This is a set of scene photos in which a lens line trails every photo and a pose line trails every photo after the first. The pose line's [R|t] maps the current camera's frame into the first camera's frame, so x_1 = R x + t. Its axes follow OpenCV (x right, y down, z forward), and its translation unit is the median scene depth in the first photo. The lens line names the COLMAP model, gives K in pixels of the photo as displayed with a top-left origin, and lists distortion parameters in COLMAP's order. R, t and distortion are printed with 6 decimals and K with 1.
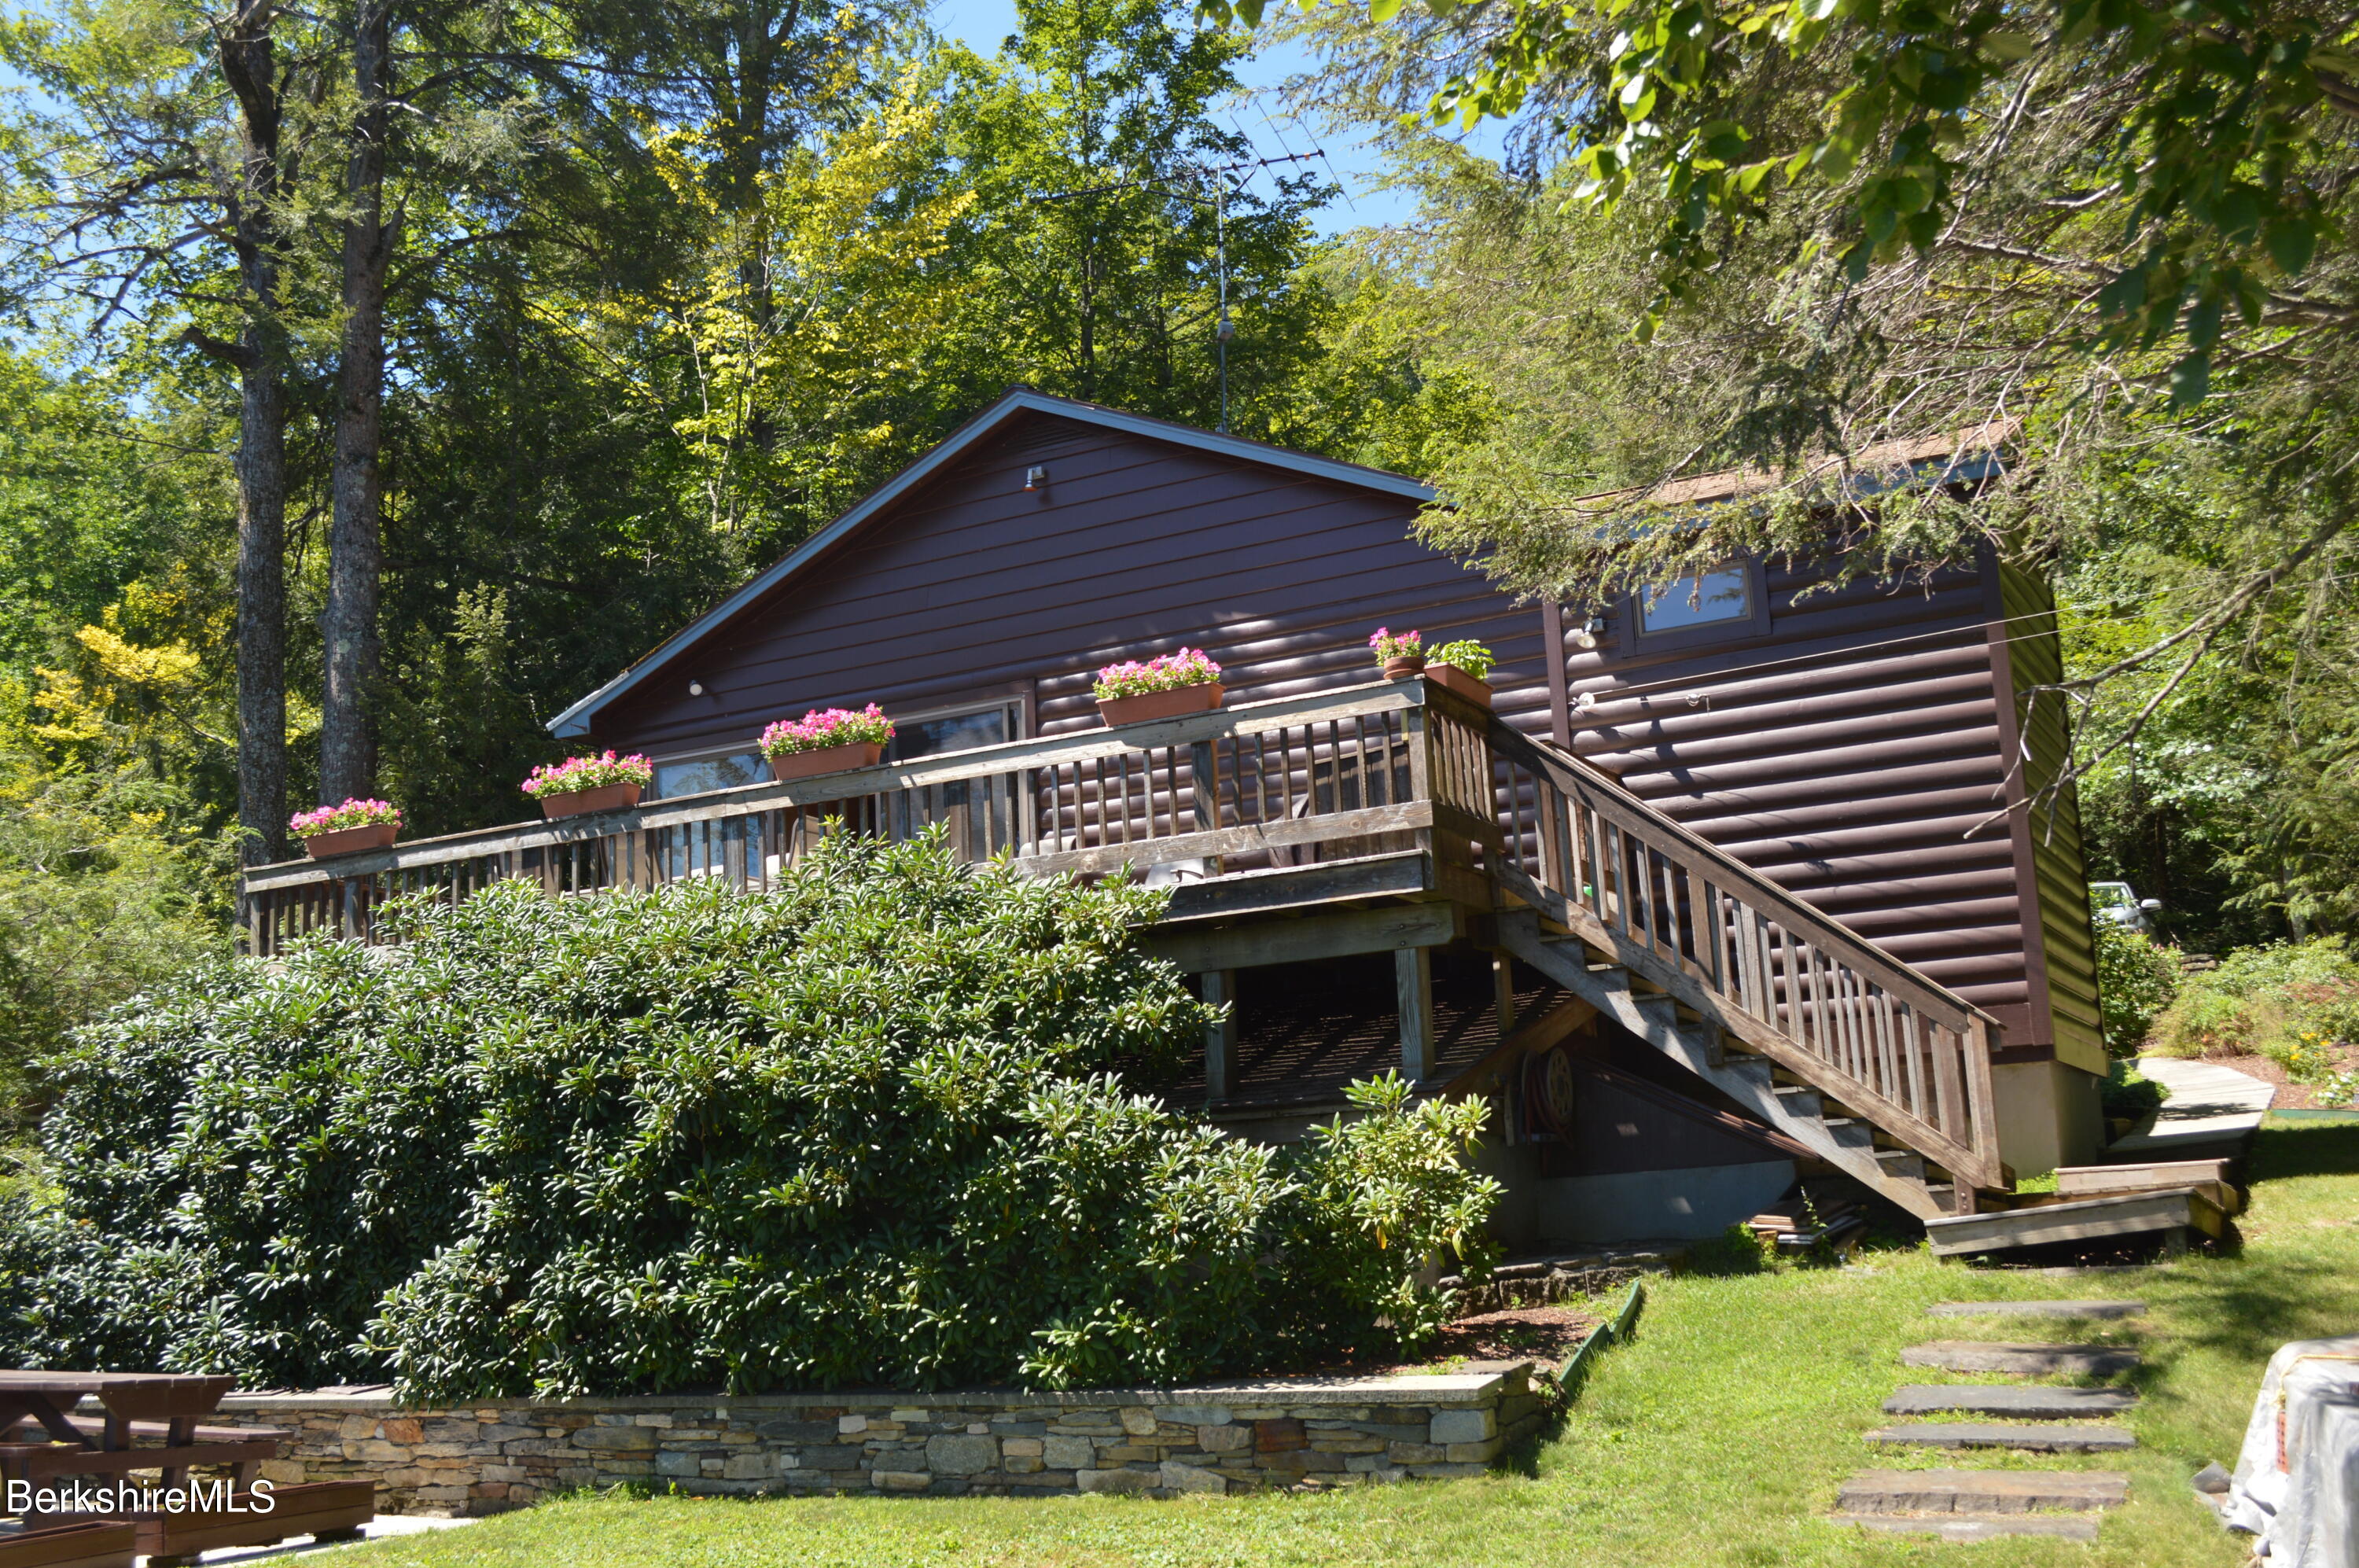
lens RADIAL K [[2444.6, 0, 1176.8], [0, 2444.6, 780.6], [0, 0, 1]] dist [-0.062461, 0.009769]
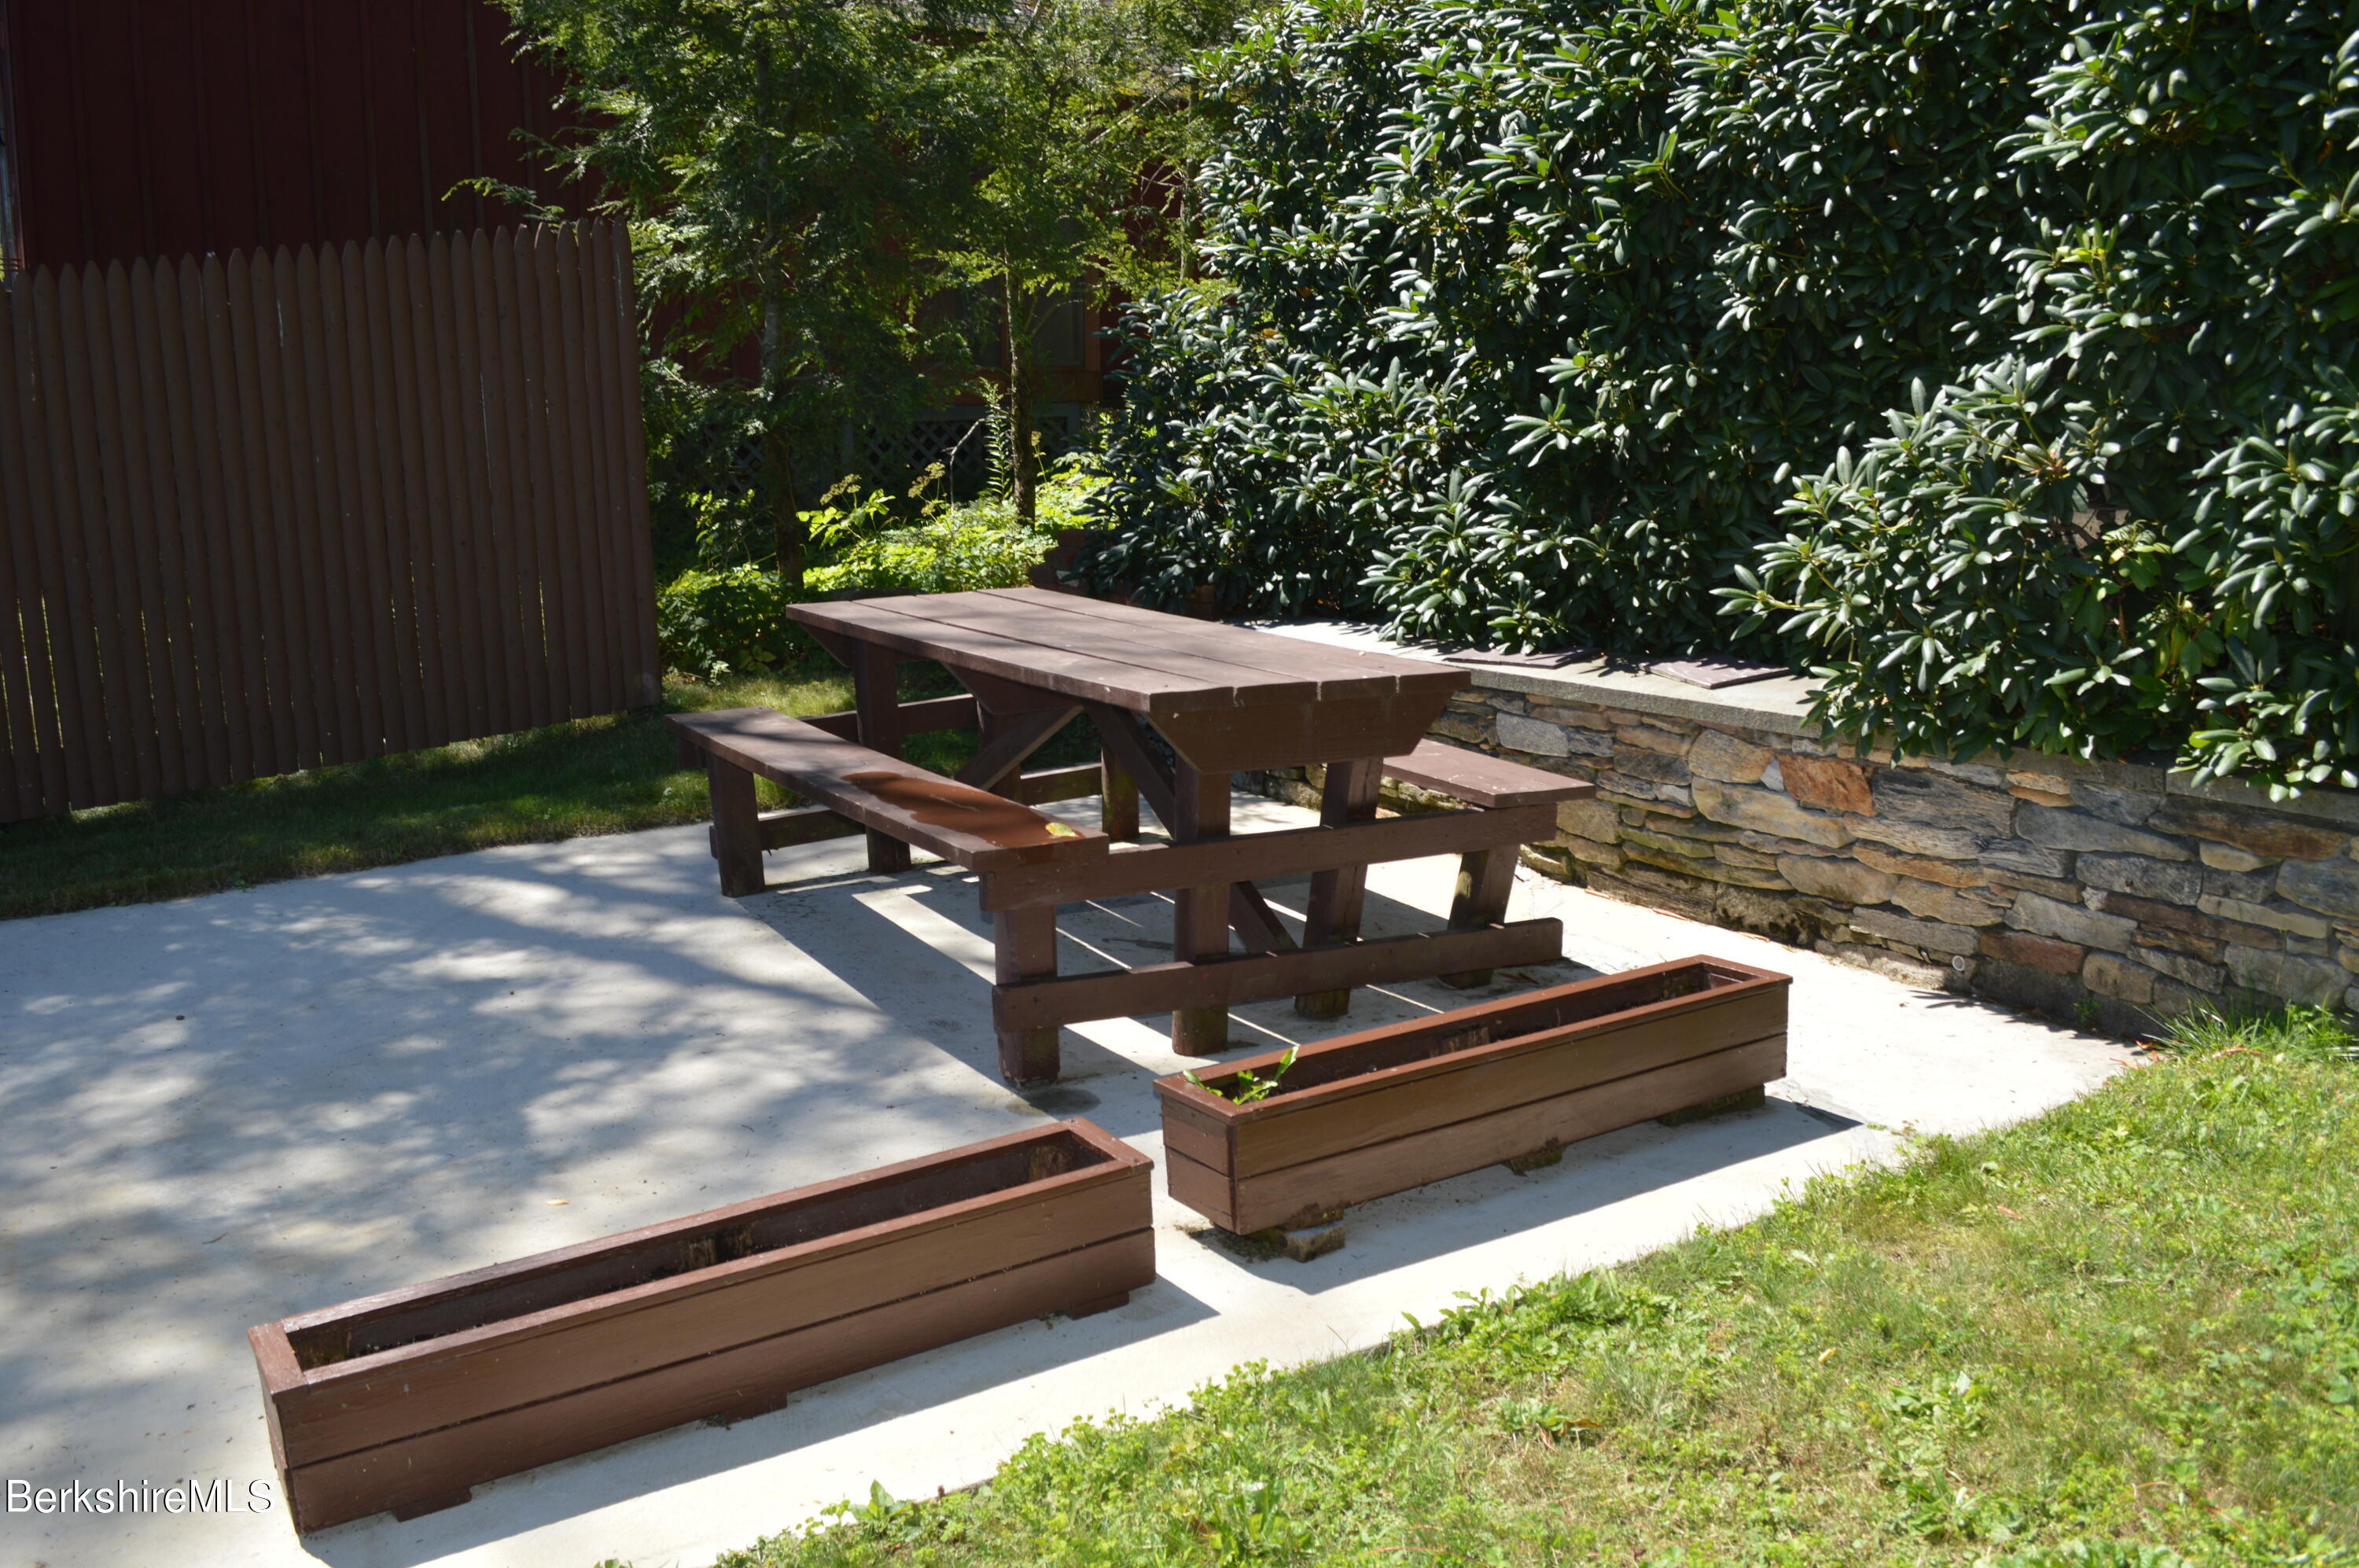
lens RADIAL K [[2045.1, 0, 1182.9], [0, 2045.1, 760.8], [0, 0, 1]] dist [-0.075278, 0.011209]
pose [[0.855506, 0.114097, -0.505065, -0.215420], [0.077178, 0.936426, 0.342272, 0.115770], [0.512008, -0.331796, 0.792313, 0.592905]]
